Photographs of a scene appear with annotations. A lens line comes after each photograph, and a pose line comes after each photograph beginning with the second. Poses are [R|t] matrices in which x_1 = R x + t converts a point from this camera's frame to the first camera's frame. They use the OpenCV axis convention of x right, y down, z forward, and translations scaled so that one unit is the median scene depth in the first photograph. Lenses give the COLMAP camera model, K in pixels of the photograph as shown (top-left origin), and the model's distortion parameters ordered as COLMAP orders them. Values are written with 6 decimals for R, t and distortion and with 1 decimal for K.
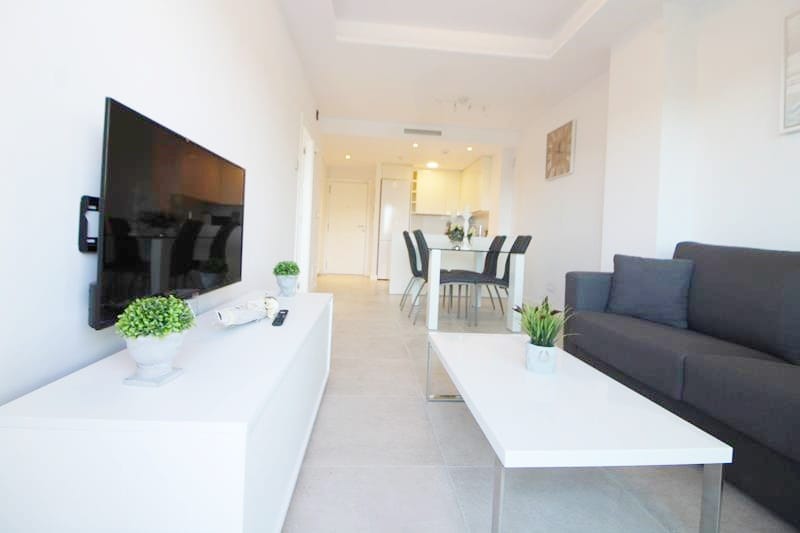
lens RADIAL K [[368.5, 0, 399.4], [0, 368.5, 239.2], [0, 0, 1]] dist [0.001648, -0.012081]
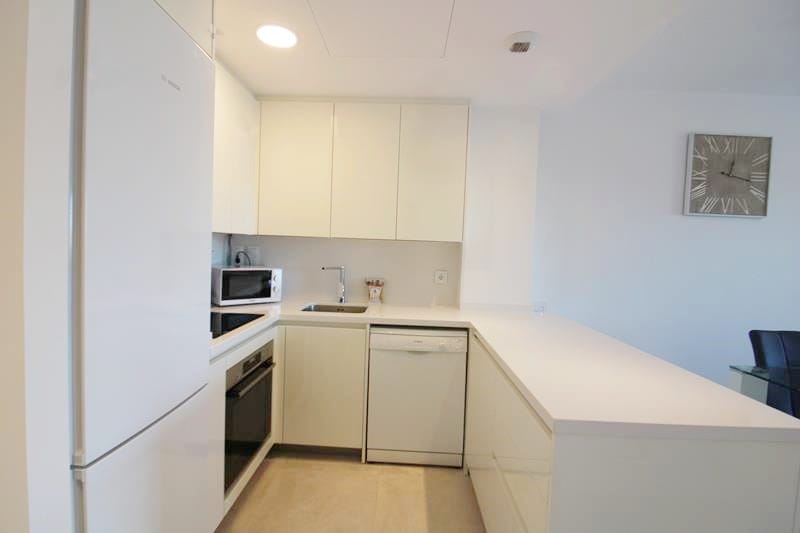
lens RADIAL K [[374.1, 0, 389.9], [0, 374.1, 261.1], [0, 0, 1]] dist [-0.001040, -0.010602]
pose [[0.128638, -0.076490, 0.988737, -0.242659], [-0.031584, 0.996199, 0.081176, -0.119221], [-0.991189, -0.041671, 0.125733, 1.384968]]
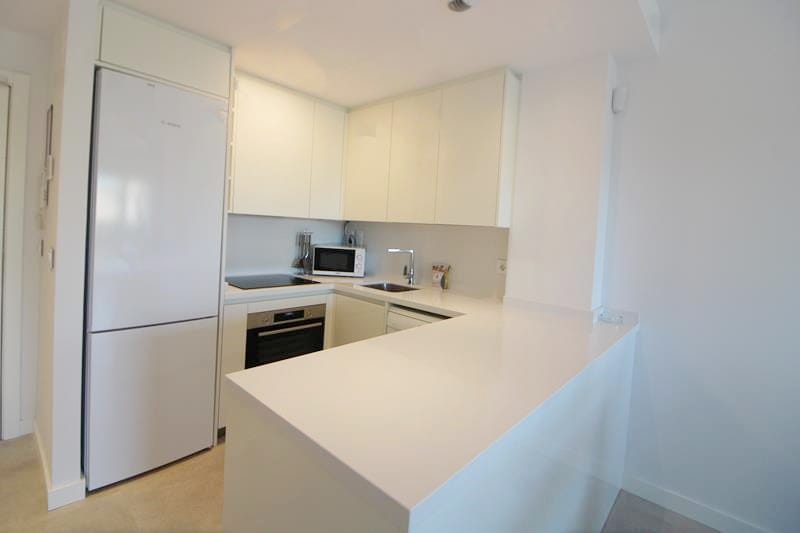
lens RADIAL K [[368.5, 0, 399.4], [0, 368.5, 239.2], [0, 0, 1]] dist [0.001648, -0.012081]
pose [[0.732901, -0.022261, 0.679971, -0.106704], [-0.023941, 0.998002, 0.058477, -0.114586], [-0.679914, -0.059137, 0.730903, 1.095645]]
